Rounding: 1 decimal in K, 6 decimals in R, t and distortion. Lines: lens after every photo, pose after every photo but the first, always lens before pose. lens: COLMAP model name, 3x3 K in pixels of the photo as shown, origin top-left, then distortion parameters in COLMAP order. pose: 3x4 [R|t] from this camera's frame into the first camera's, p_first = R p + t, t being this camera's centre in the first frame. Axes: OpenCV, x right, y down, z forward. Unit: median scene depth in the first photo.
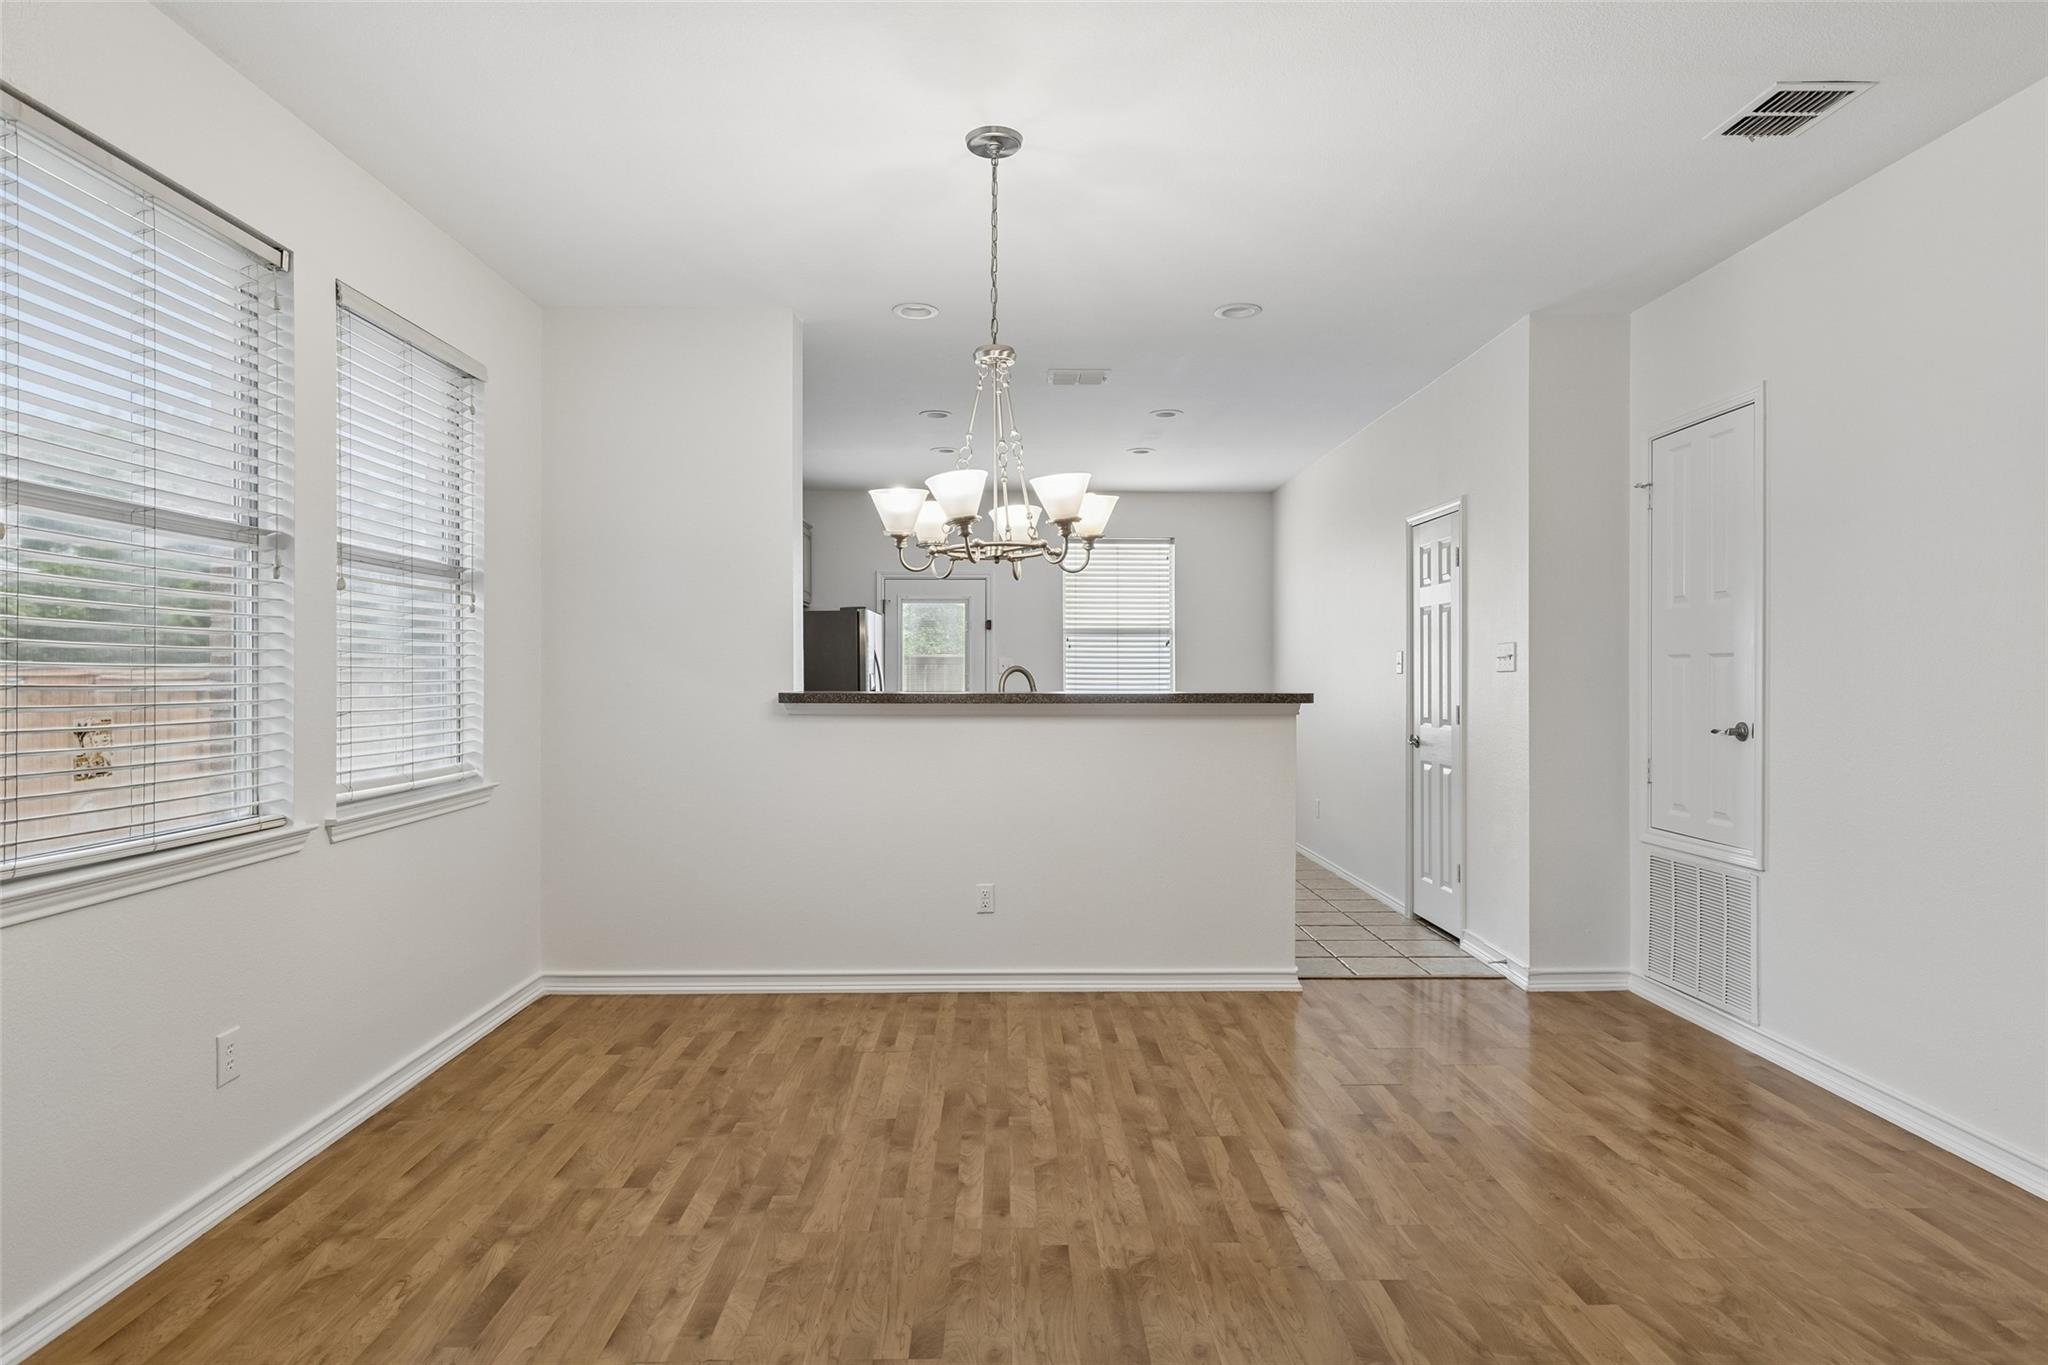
lens RADIAL K [[1155.6, 0, 1023.3], [0, 1155.6, 684.8], [0, 0, 1]] dist [0.000974, -0.000044]
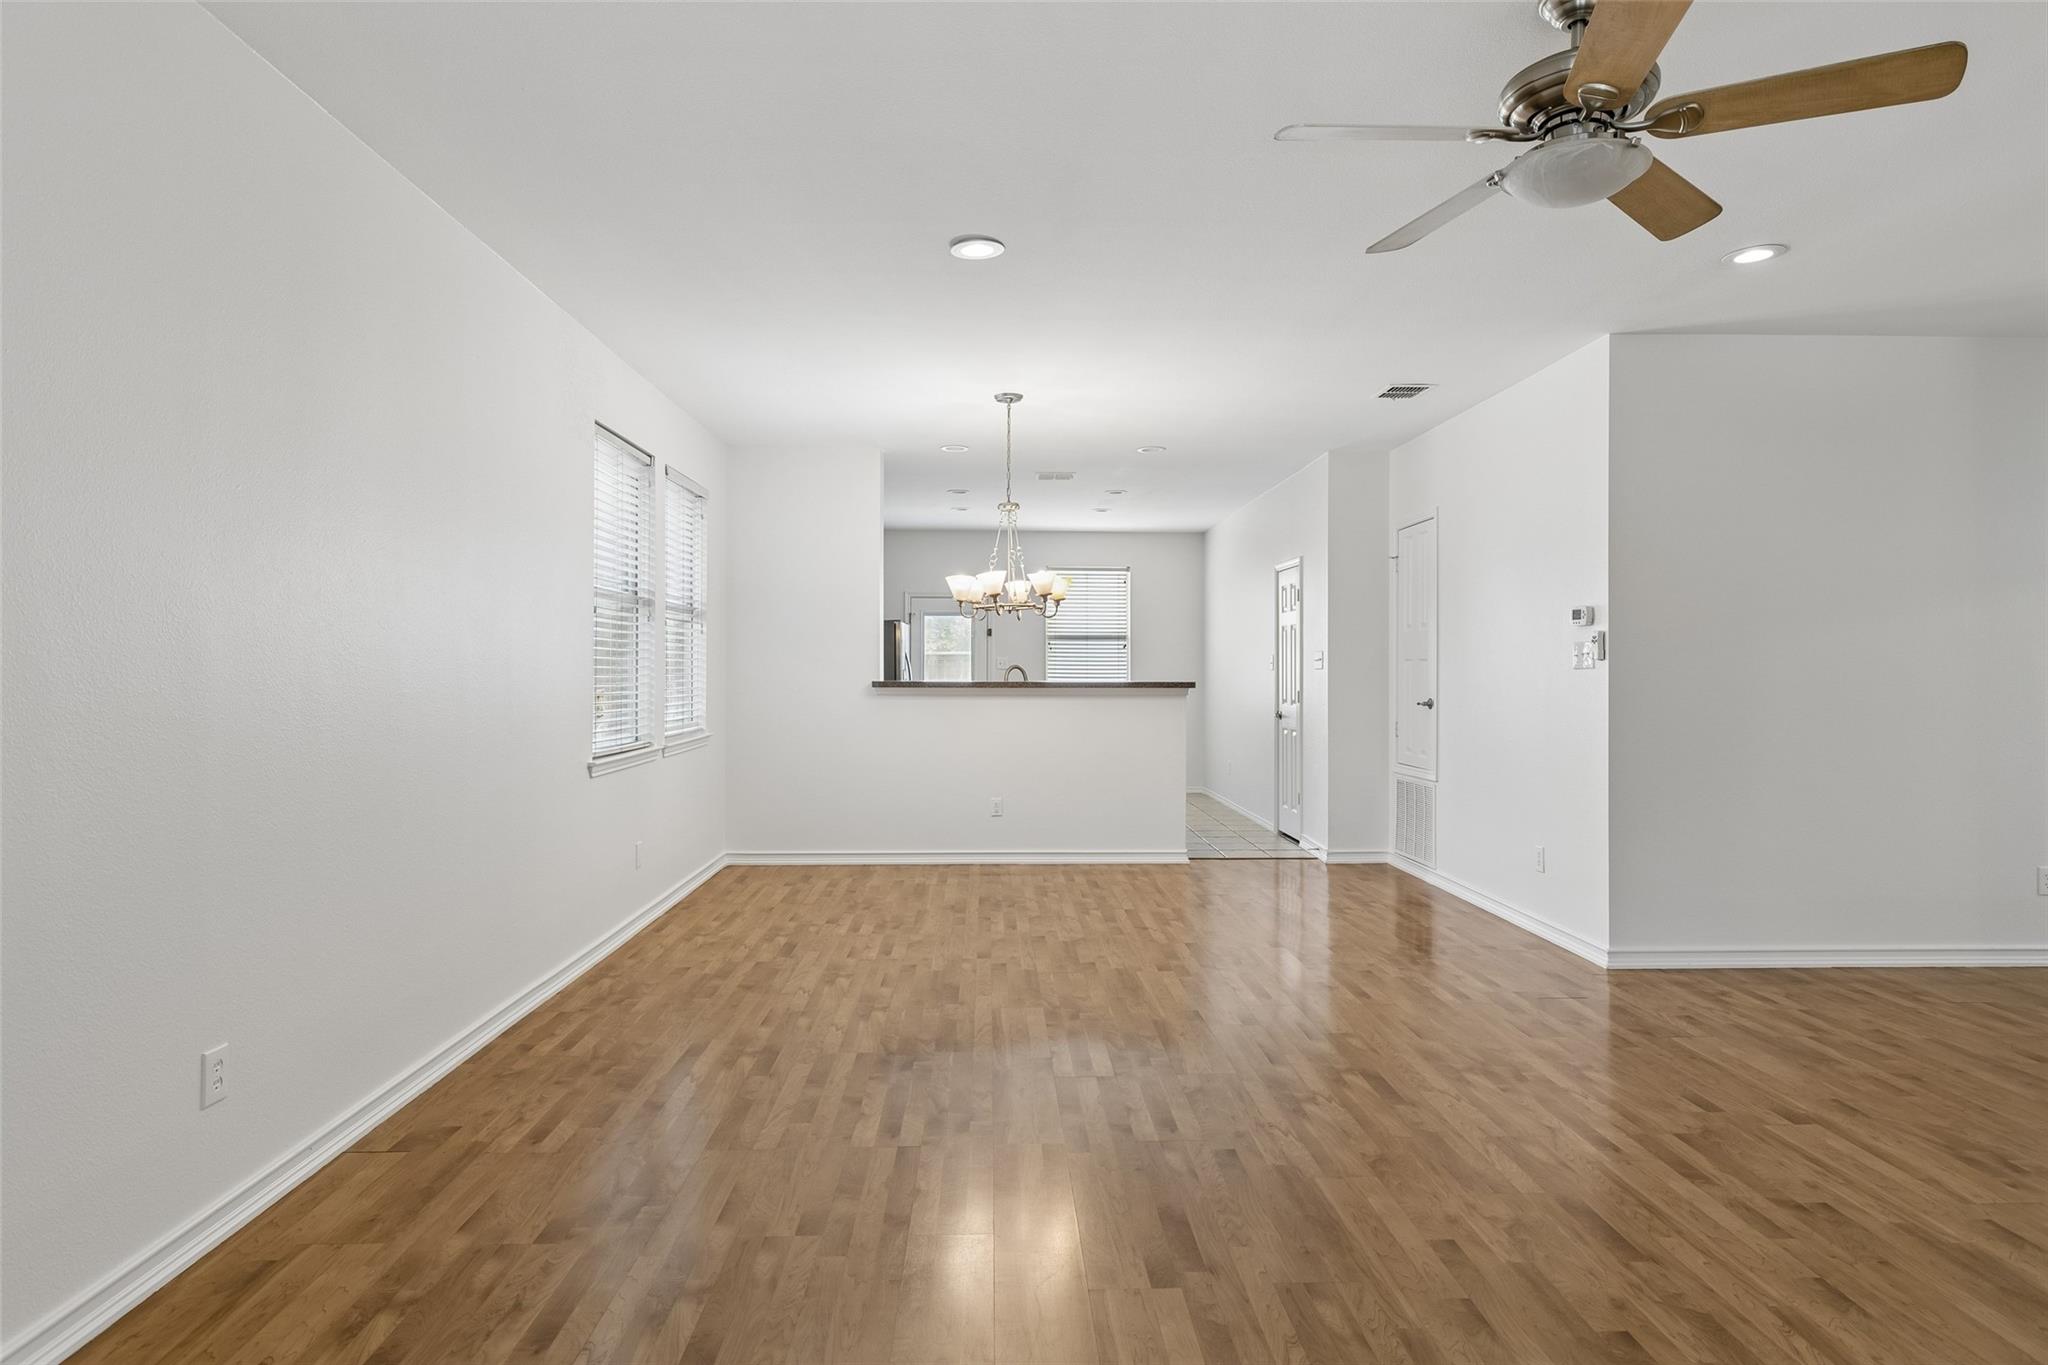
lens RADIAL K [[1155.6, 0, 1026.1], [0, 1155.6, 678.5], [0, 0, 1]] dist [0.000974, -0.000044]
pose [[0.999887, 0.002367, 0.014818, -0.016197], [-0.002385, 0.999996, 0.001195, 0.000879], [-0.014815, -0.001230, 0.999889, -0.644130]]
